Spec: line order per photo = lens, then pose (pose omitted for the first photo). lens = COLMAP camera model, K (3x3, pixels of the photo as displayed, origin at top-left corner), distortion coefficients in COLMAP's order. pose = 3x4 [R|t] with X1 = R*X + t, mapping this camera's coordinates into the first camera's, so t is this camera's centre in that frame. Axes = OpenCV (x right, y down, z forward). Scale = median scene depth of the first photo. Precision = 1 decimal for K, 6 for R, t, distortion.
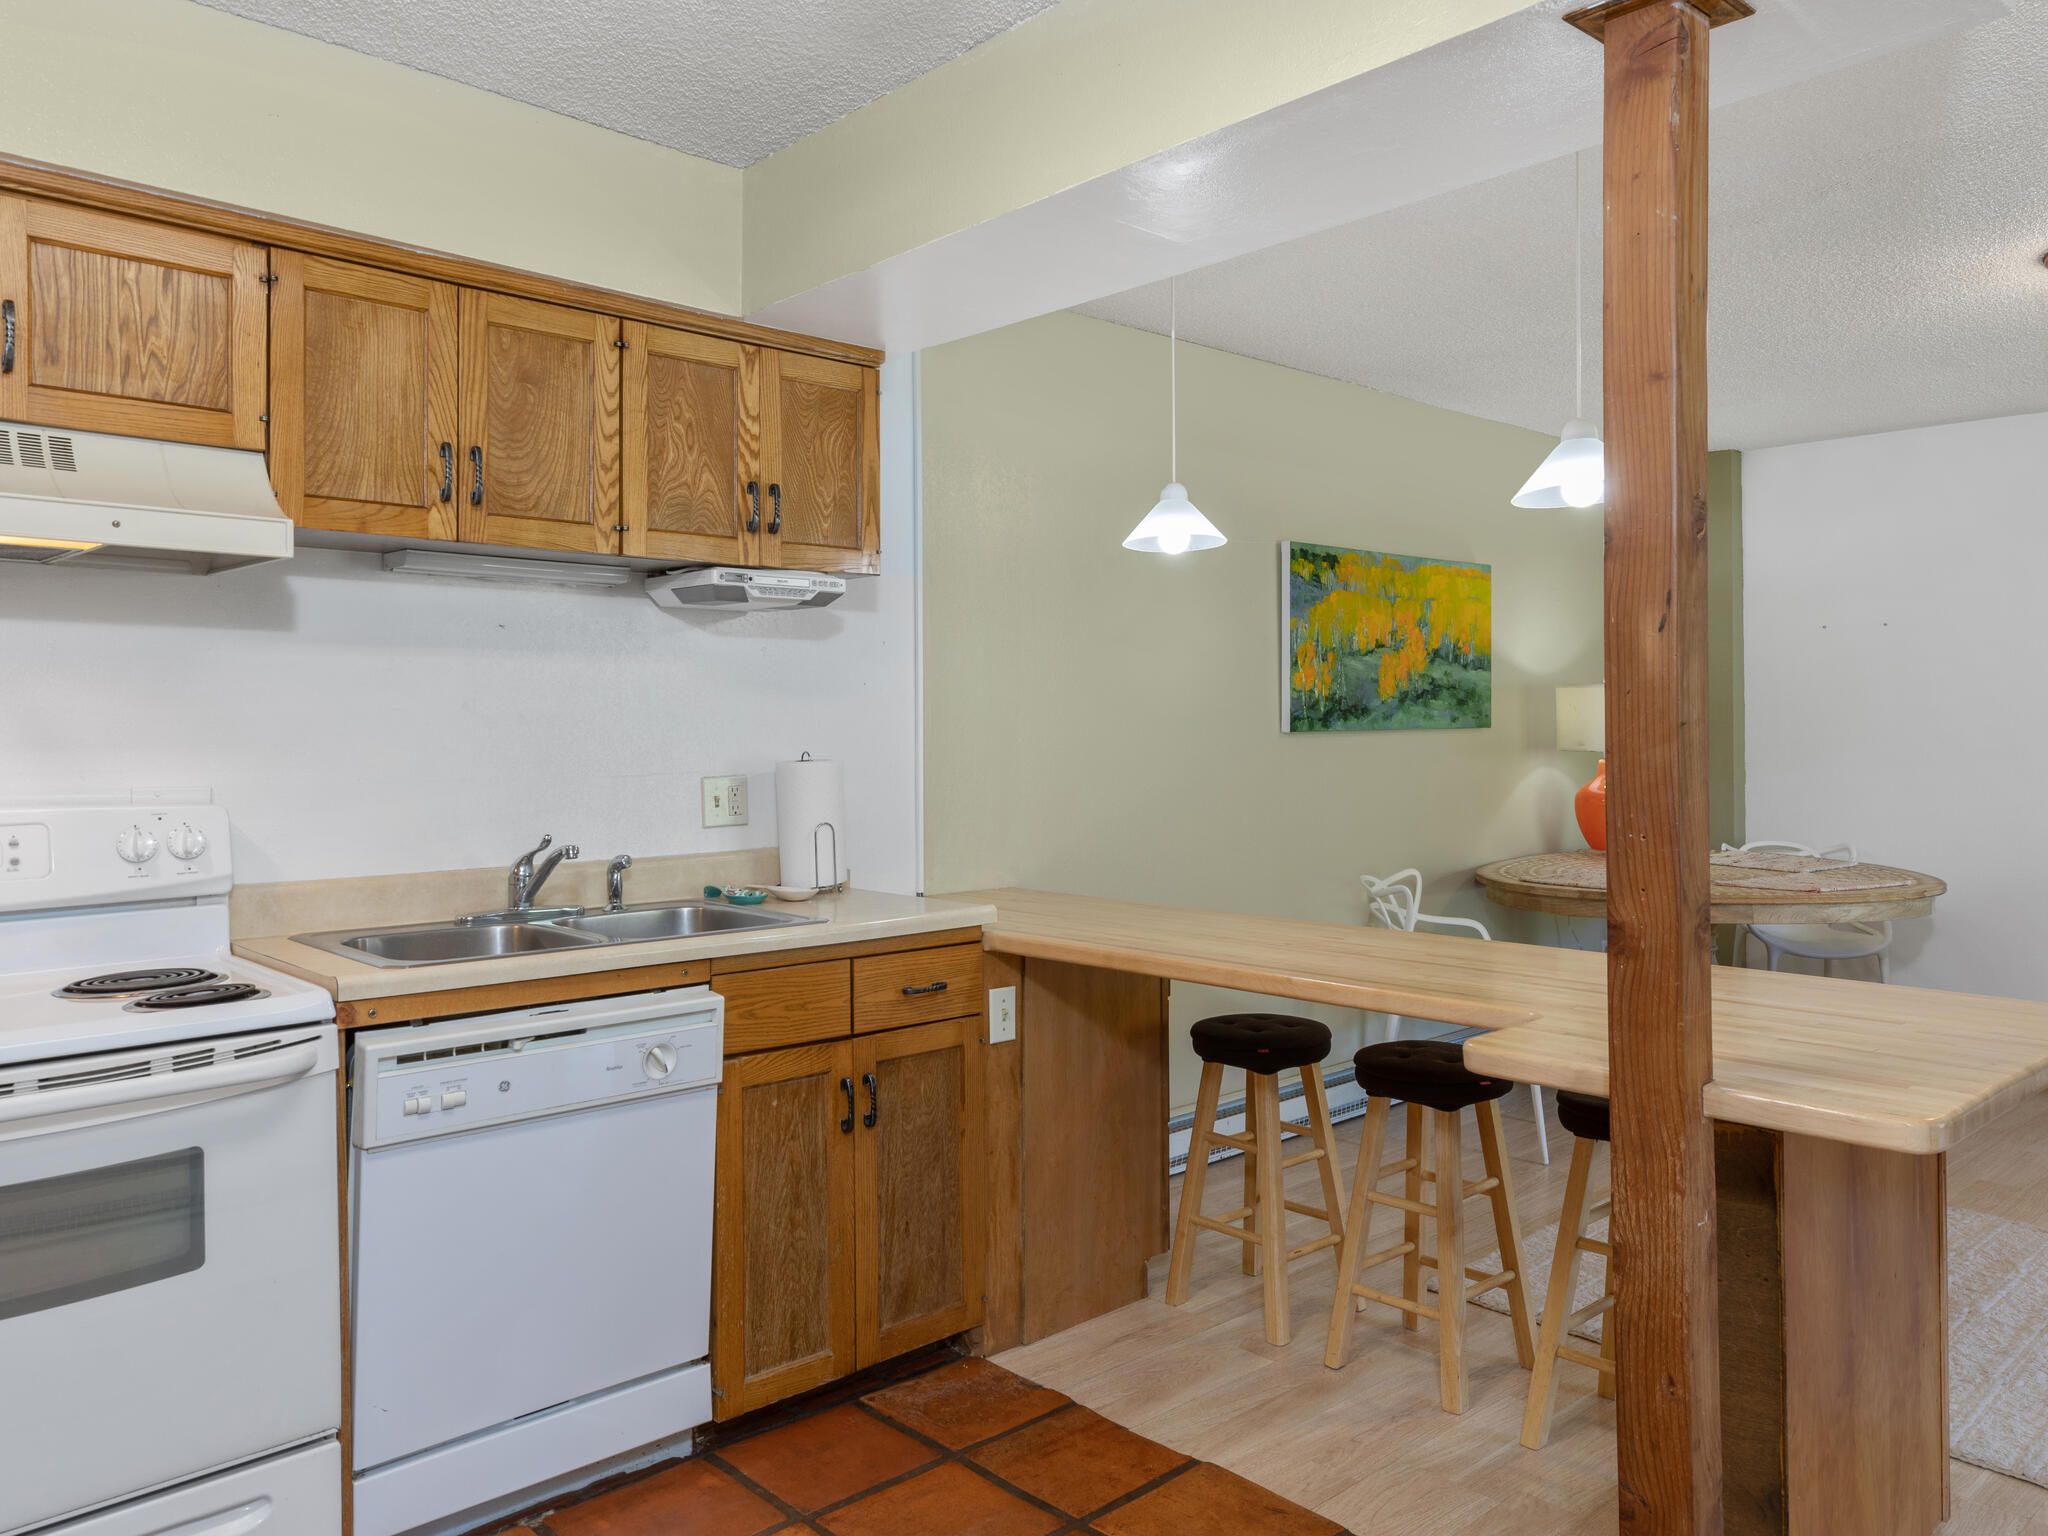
lens RADIAL K [[1439.9, 0, 1058.3], [0, 1439.9, 735.6], [0, 0, 1]] dist [0.026427, 0.002995]
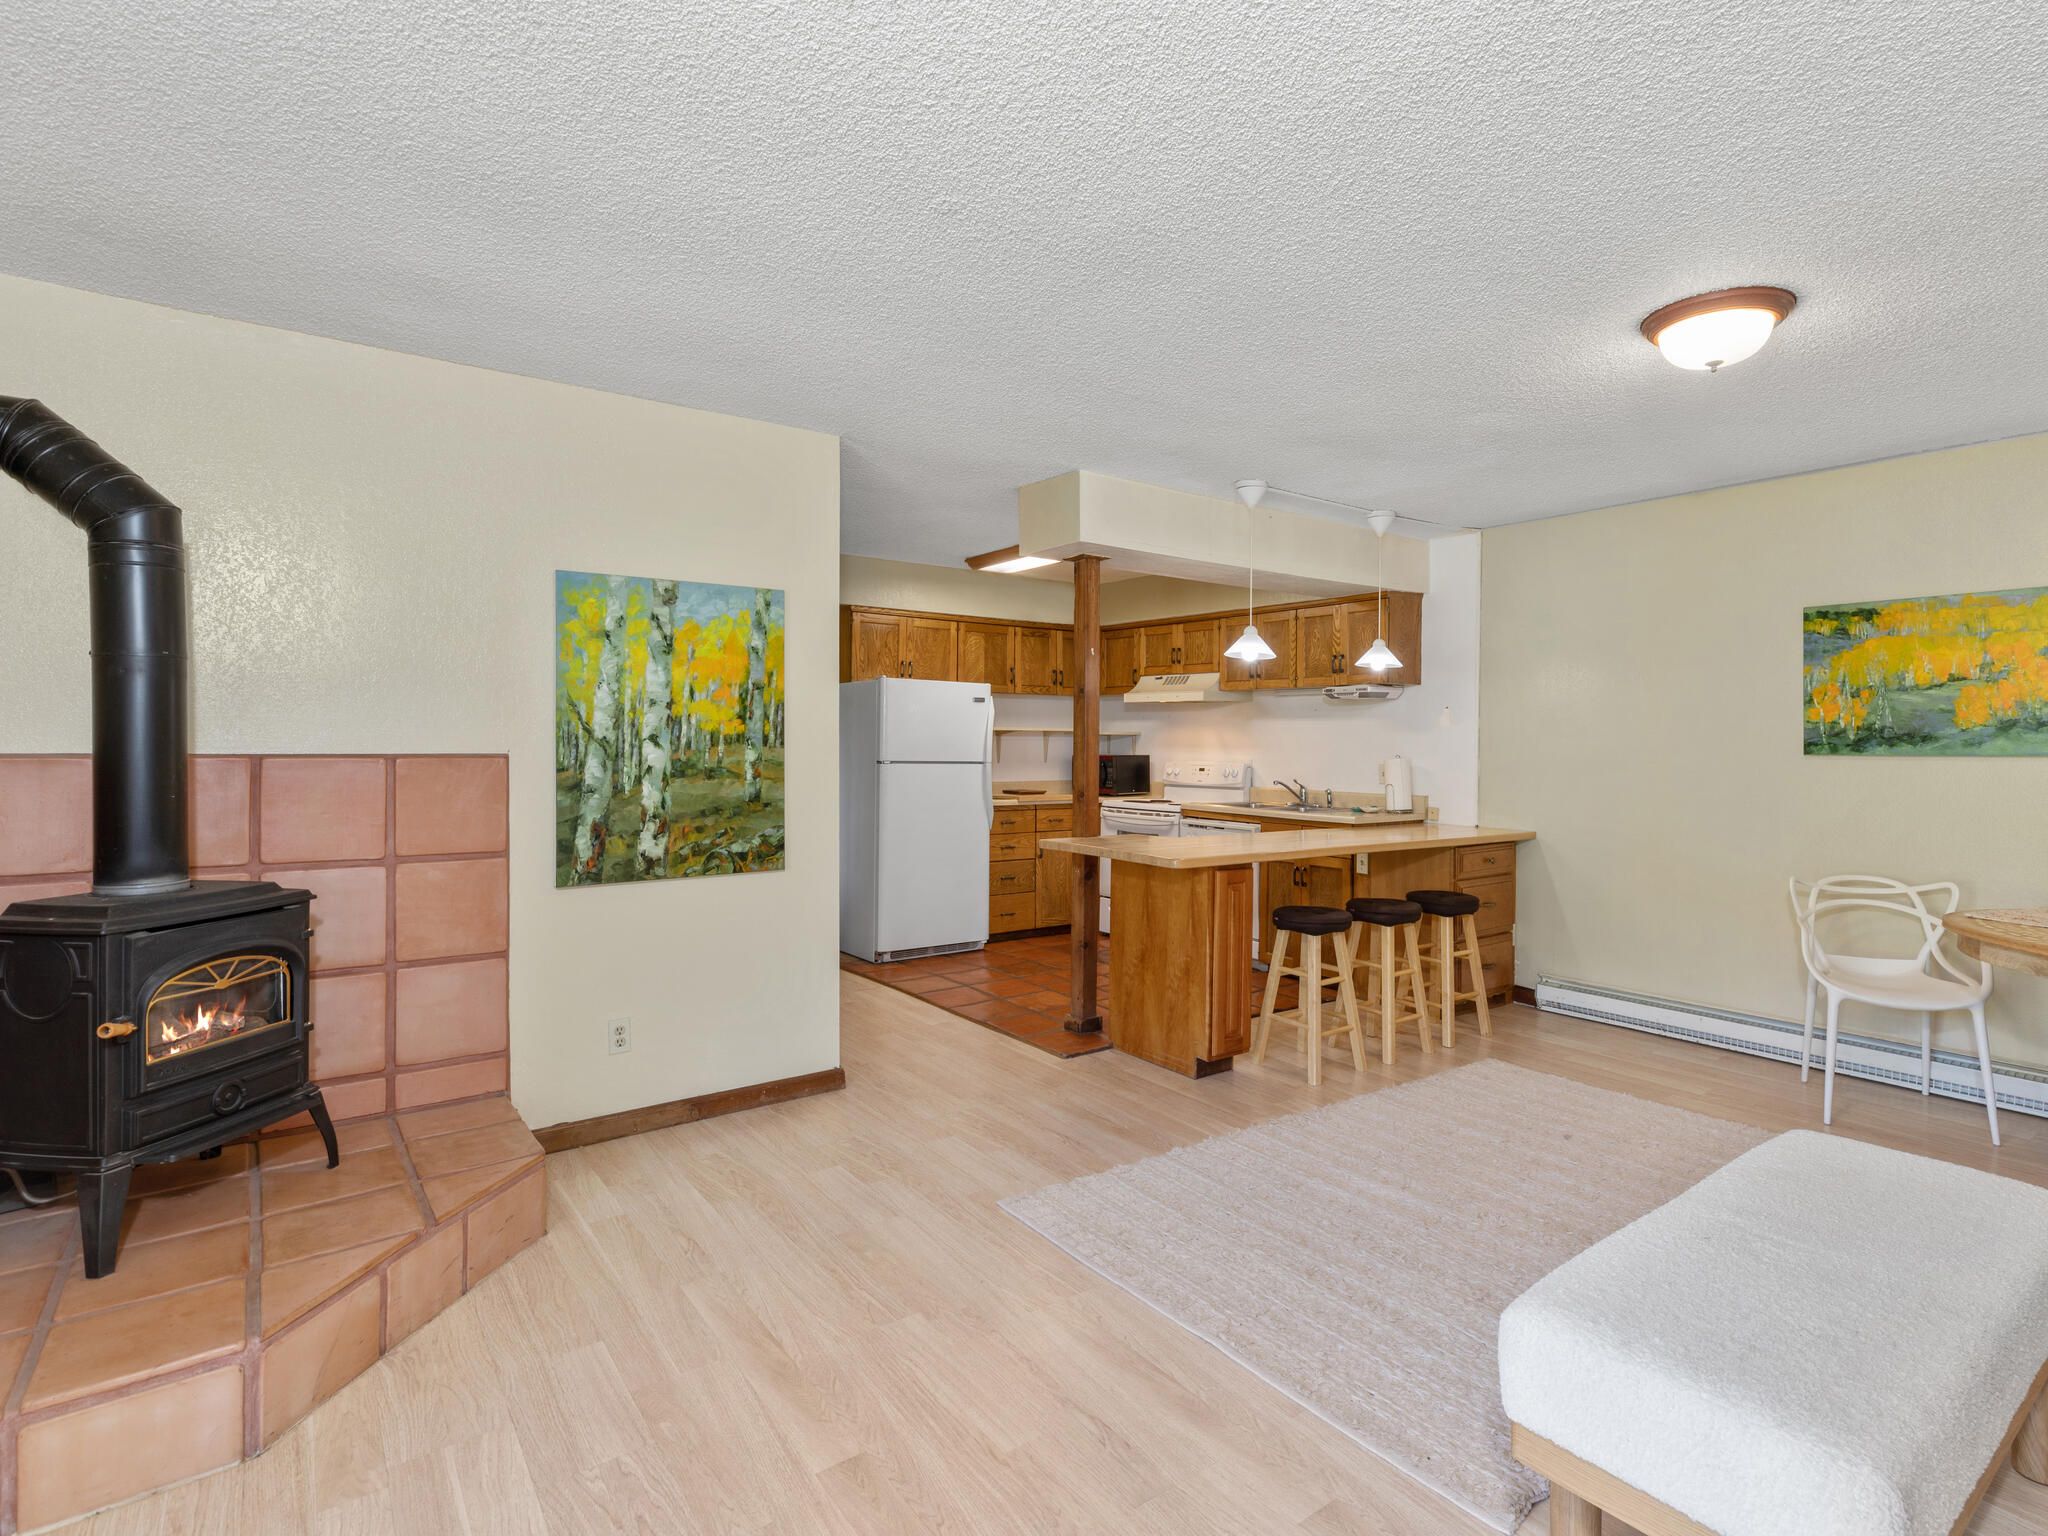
lens RADIAL K [[1068.2, 0, 1038.1], [0, 1068.2, 754.5], [0, 0, 1]] dist [0.006940, -0.002184]
pose [[-0.104438, 0.019228, -0.994346, 1.182216], [-0.012964, 0.999702, 0.020693, -0.013546], [0.994447, 0.015052, -0.104157, 0.413932]]
